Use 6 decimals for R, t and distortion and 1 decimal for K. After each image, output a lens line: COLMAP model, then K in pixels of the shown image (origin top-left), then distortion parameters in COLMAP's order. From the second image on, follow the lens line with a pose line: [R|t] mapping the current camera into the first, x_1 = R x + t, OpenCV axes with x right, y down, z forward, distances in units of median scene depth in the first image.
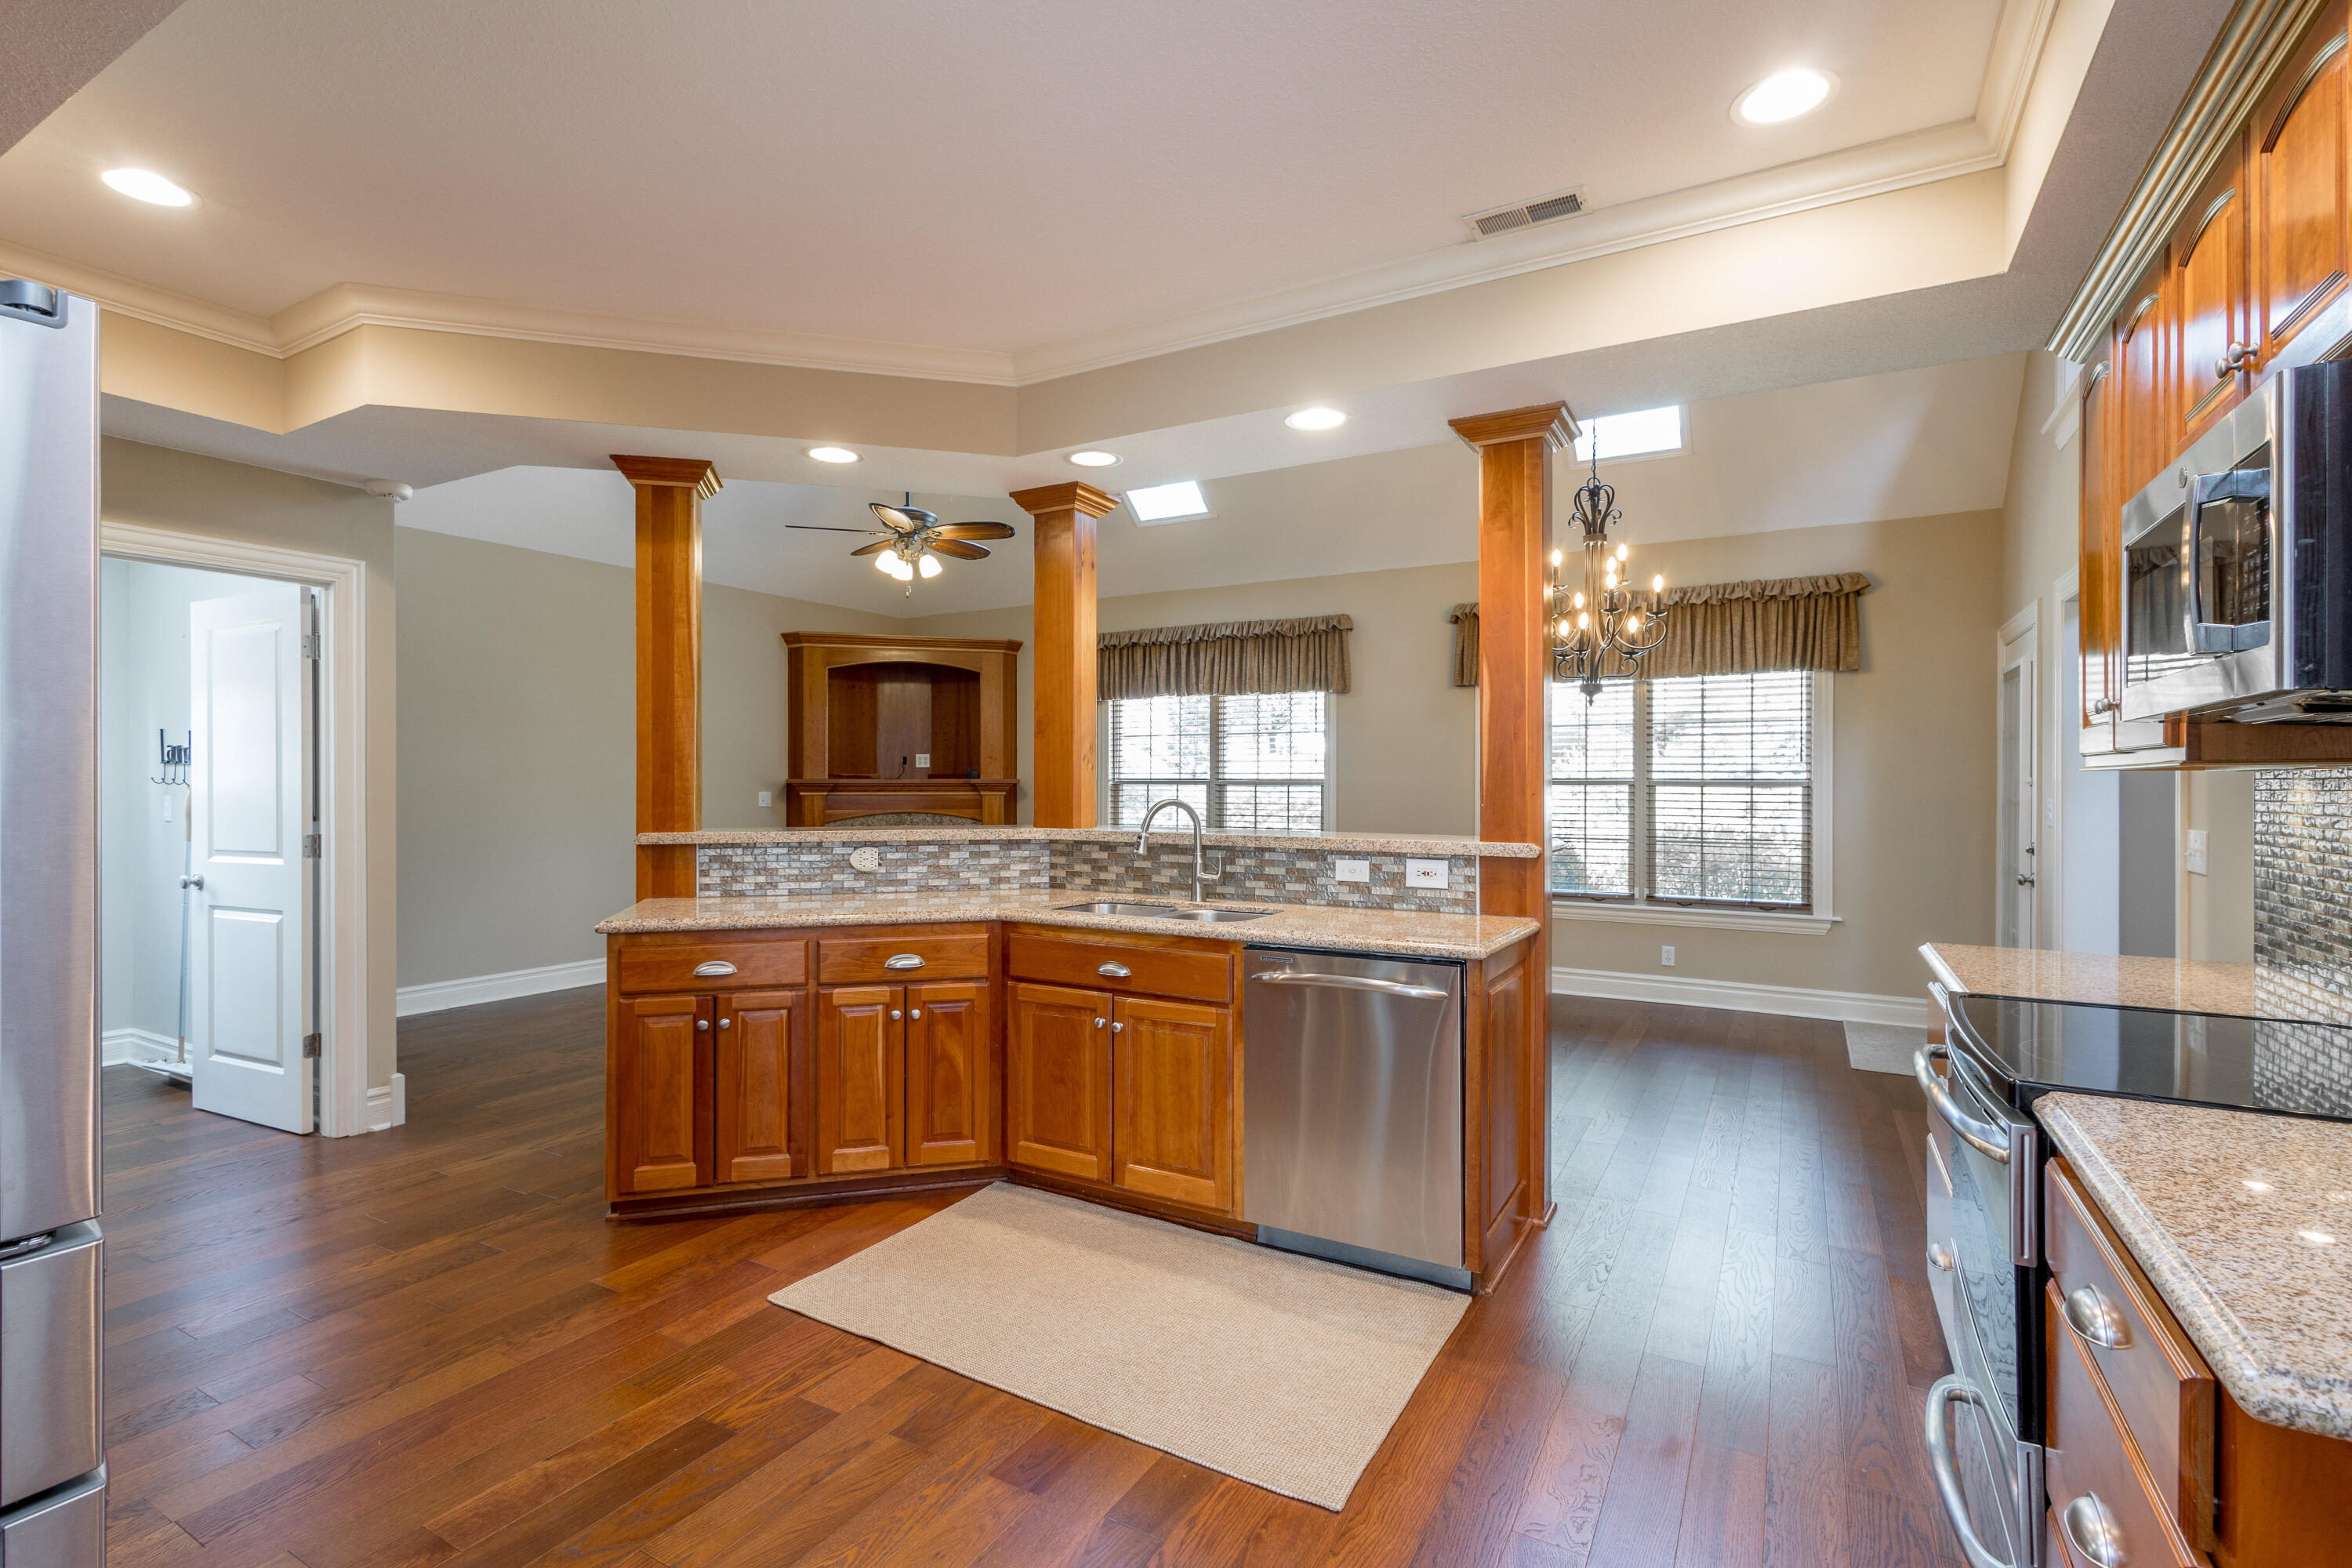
lens RADIAL K [[1085.1, 0, 1174.1], [0, 1085.1, 788.5], [0, 0, 1]] dist [0.016608, -0.007428]
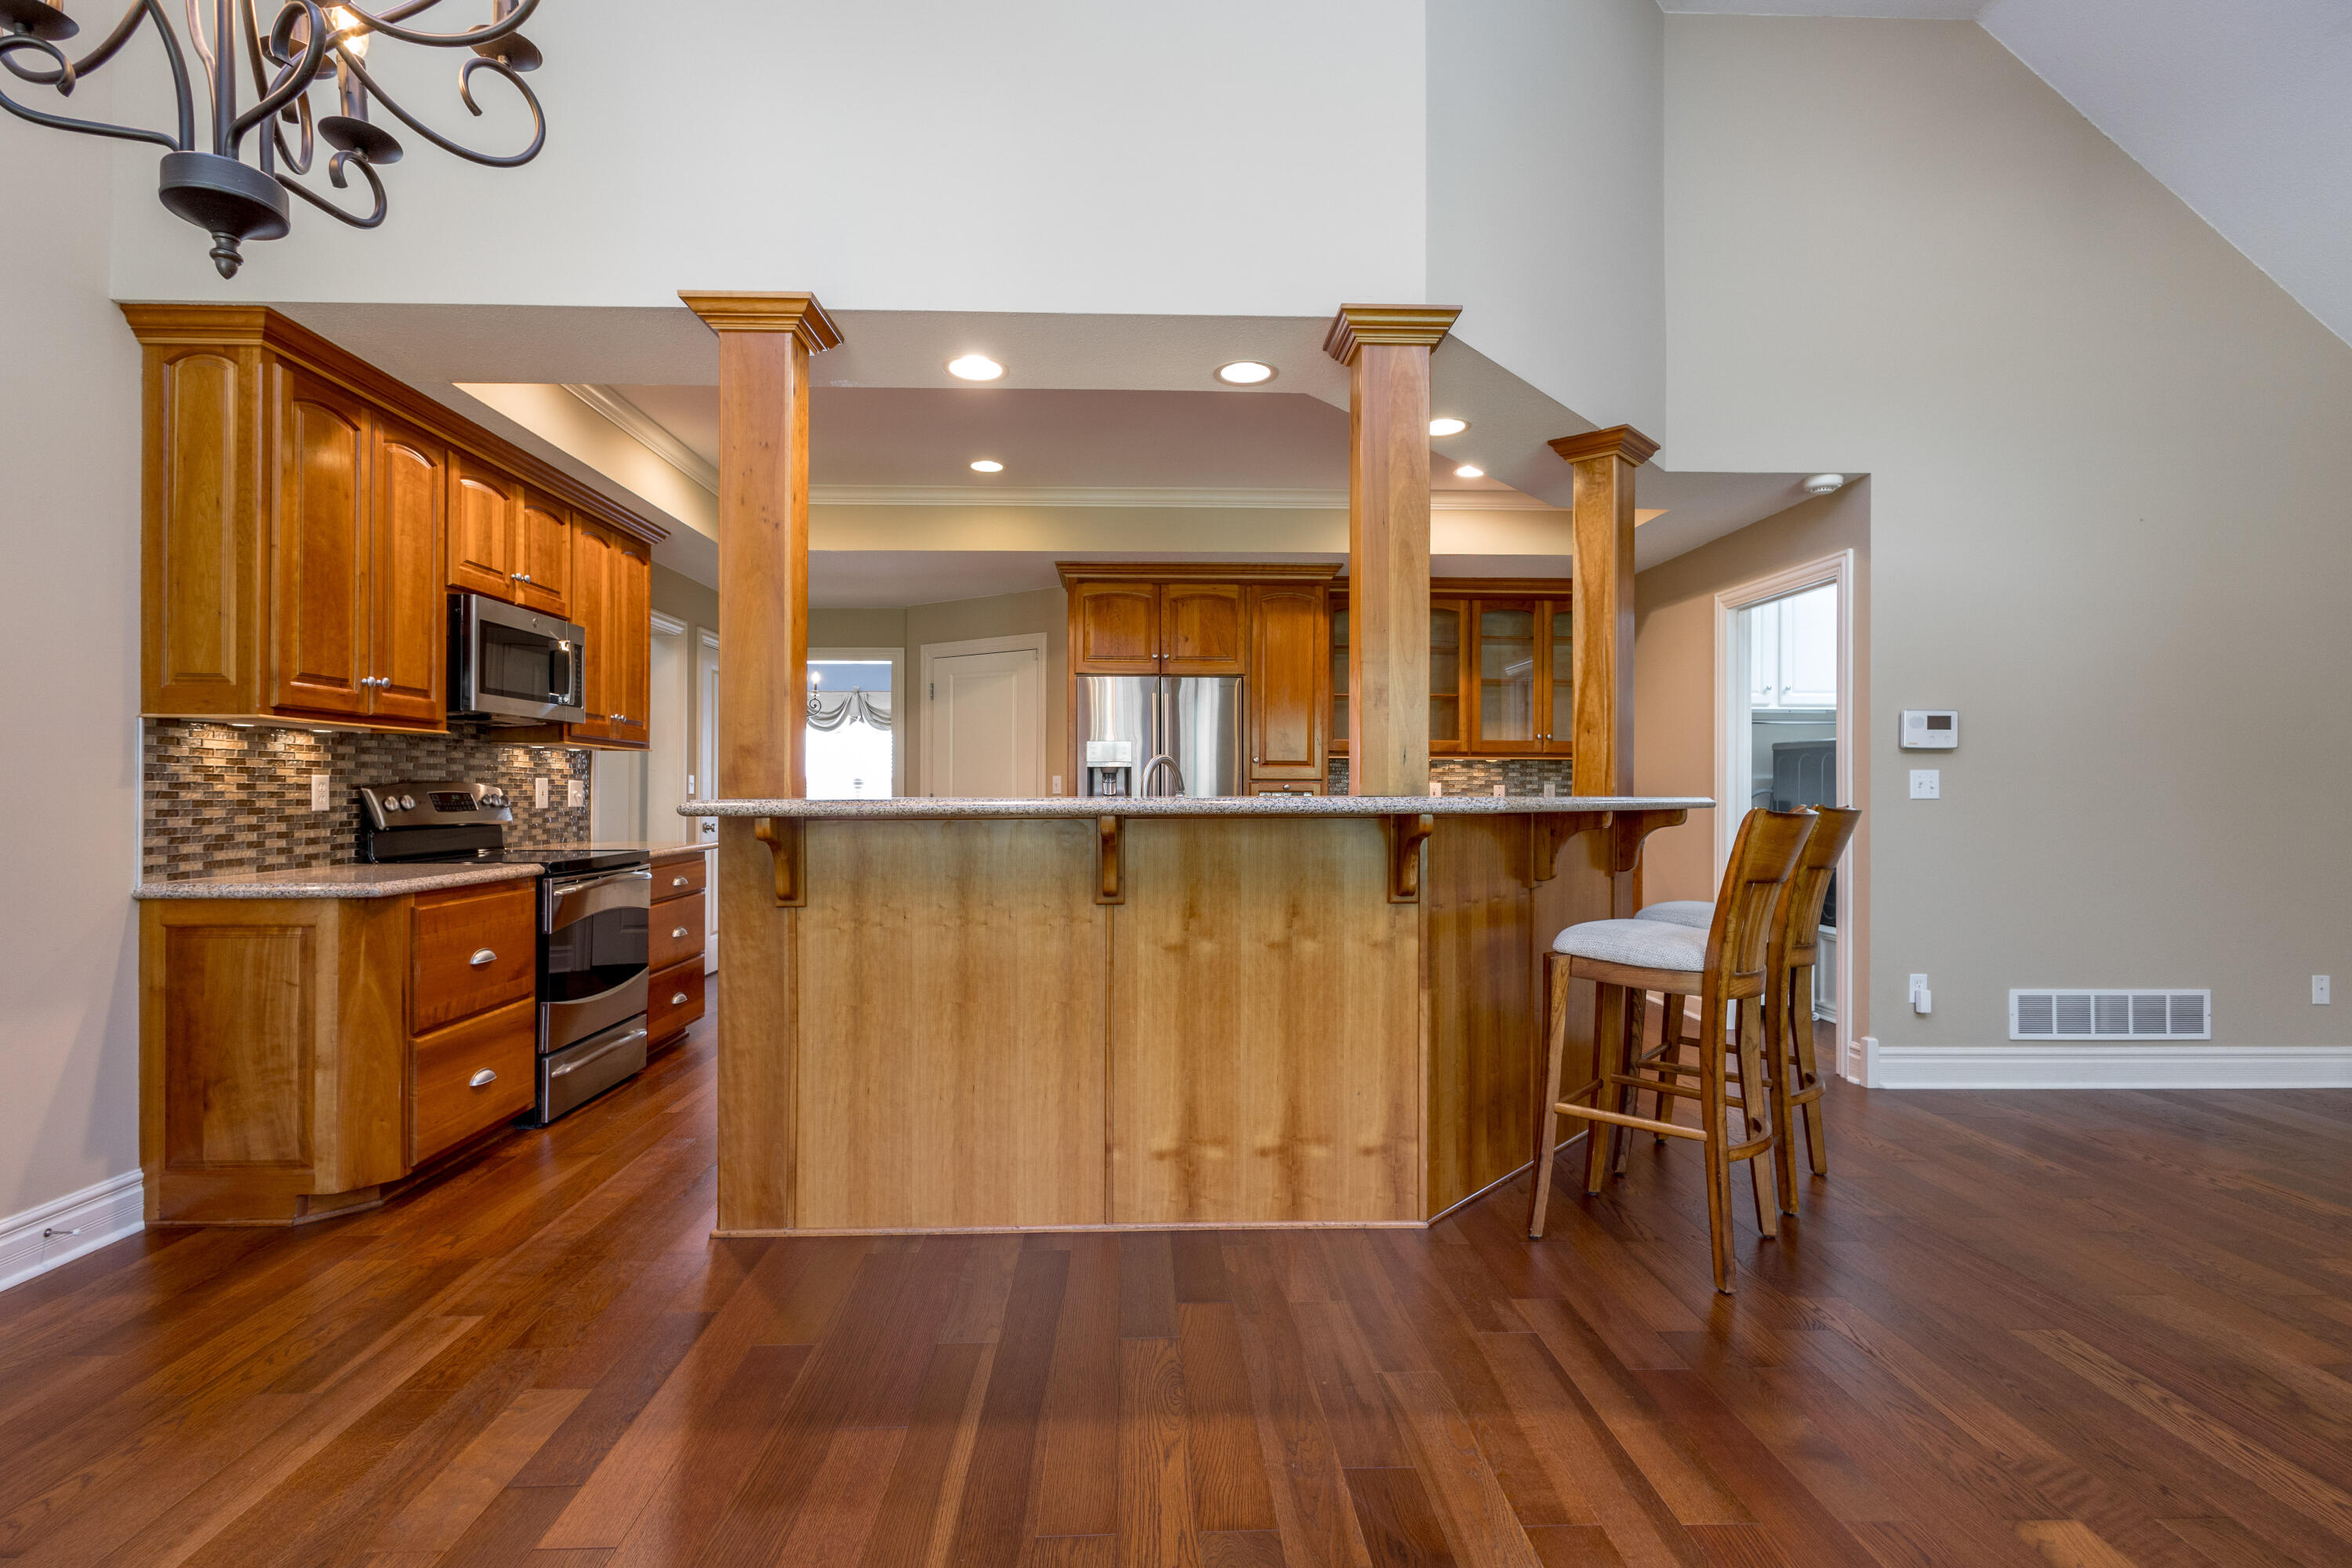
lens RADIAL K [[1085.1, 0, 1174.1], [0, 1085.1, 788.5], [0, 0, 1]] dist [0.016608, -0.007428]
pose [[-0.849733, -0.004750, -0.527193, 0.418256], [-0.006168, 0.999981, 0.000931, 0.032743], [0.527178, 0.004043, -0.849745, 1.632987]]
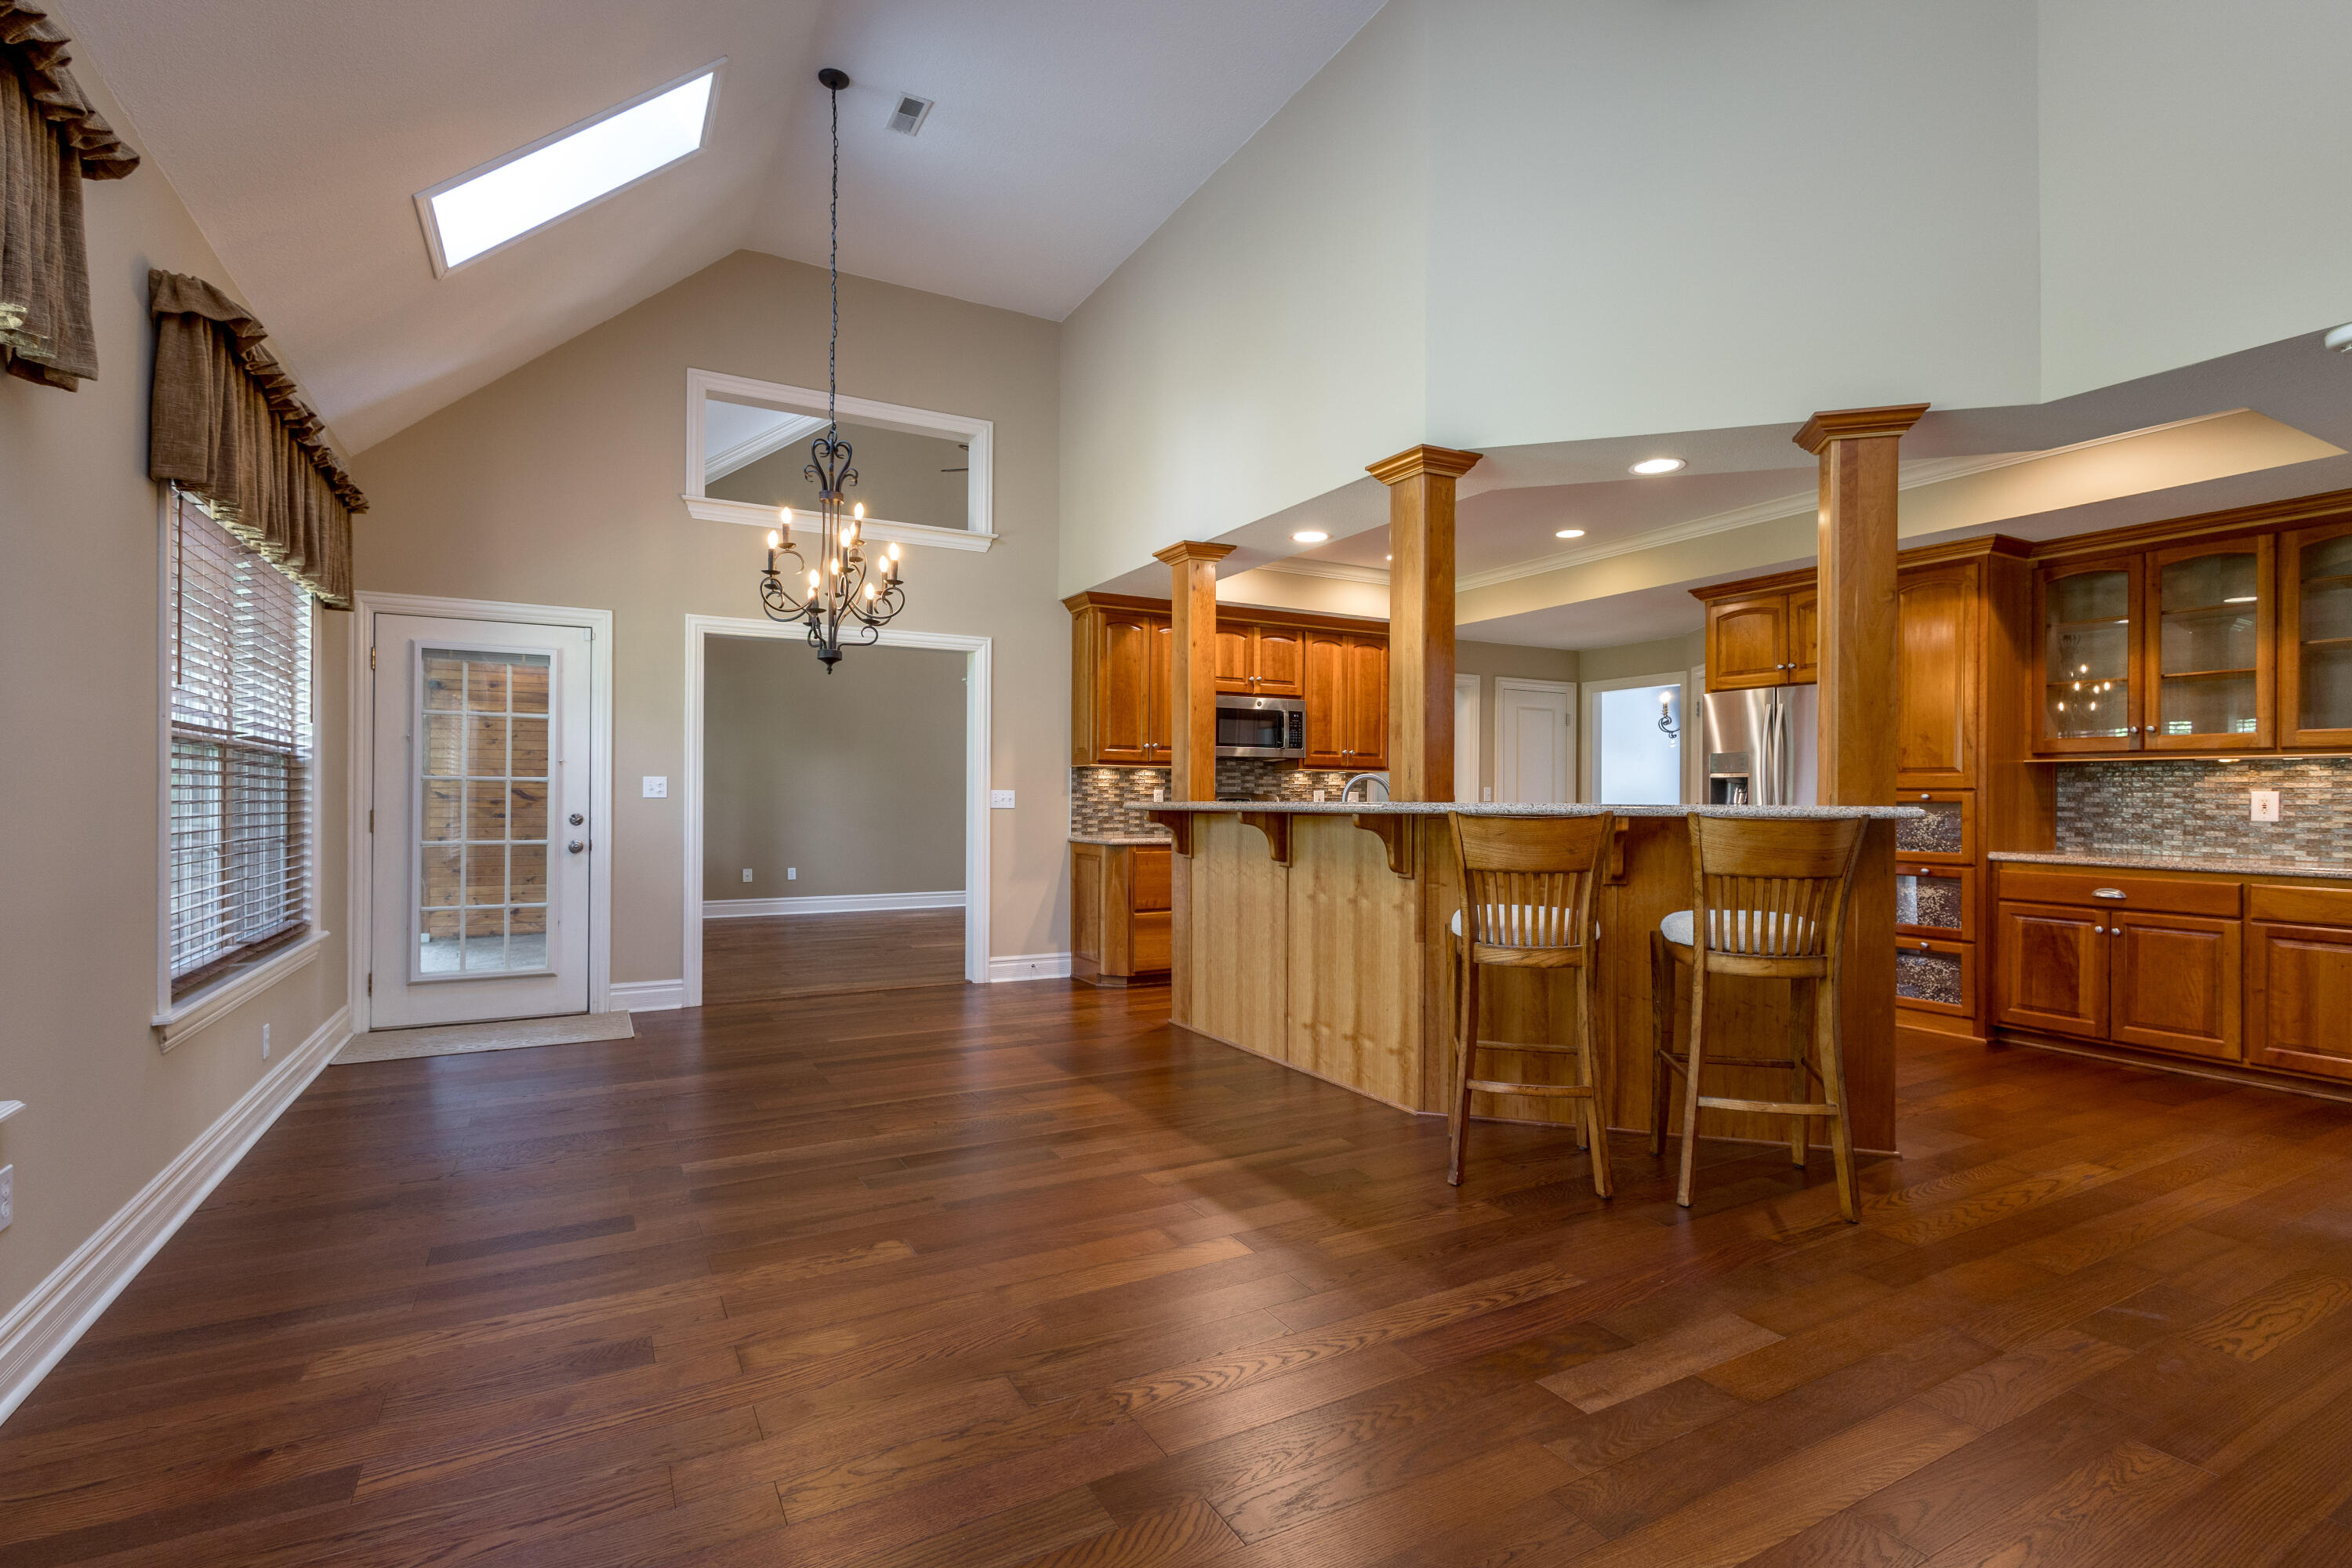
lens RADIAL K [[1091.4, 0, 1214.8], [0, 1091.4, 795.2], [0, 0, 1]] dist [0.000150, -0.000093]
pose [[-0.871946, -0.005152, 0.489576, -0.457737], [-0.004358, 0.999987, 0.002762, 0.030158], [-0.489583, 0.000275, -0.871957, 2.081345]]
